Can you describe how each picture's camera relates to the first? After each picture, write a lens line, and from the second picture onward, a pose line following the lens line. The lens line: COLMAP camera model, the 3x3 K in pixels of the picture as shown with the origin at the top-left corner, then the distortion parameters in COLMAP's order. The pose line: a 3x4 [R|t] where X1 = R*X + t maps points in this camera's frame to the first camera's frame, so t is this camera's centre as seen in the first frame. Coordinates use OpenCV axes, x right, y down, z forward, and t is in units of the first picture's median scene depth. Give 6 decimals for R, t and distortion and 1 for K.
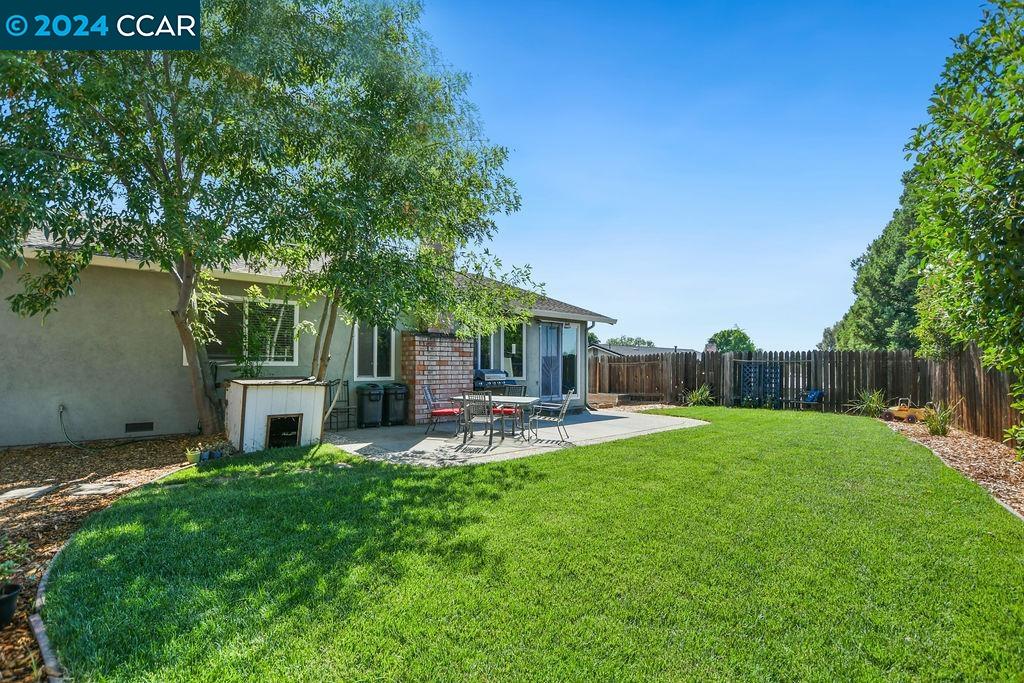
lens RADIAL K [[487.8, 0, 513.7], [0, 487.8, 356.6], [0, 0, 1]] dist [-0.001986, -0.000248]
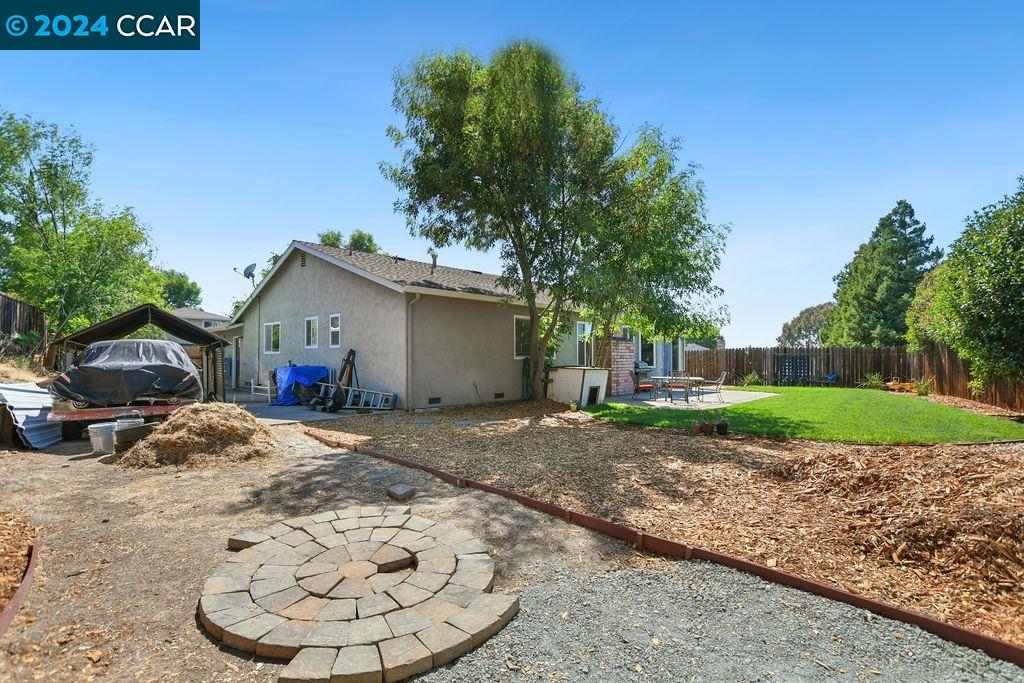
lens RADIAL K [[487.8, 0, 513.7], [0, 487.8, 356.6], [0, 0, 1]] dist [-0.001986, -0.000248]
pose [[0.996333, -0.006922, 0.085283, -0.548911], [0.005743, 0.999885, 0.014064, -0.011396], [-0.085370, -0.013522, 0.996258, -0.458590]]
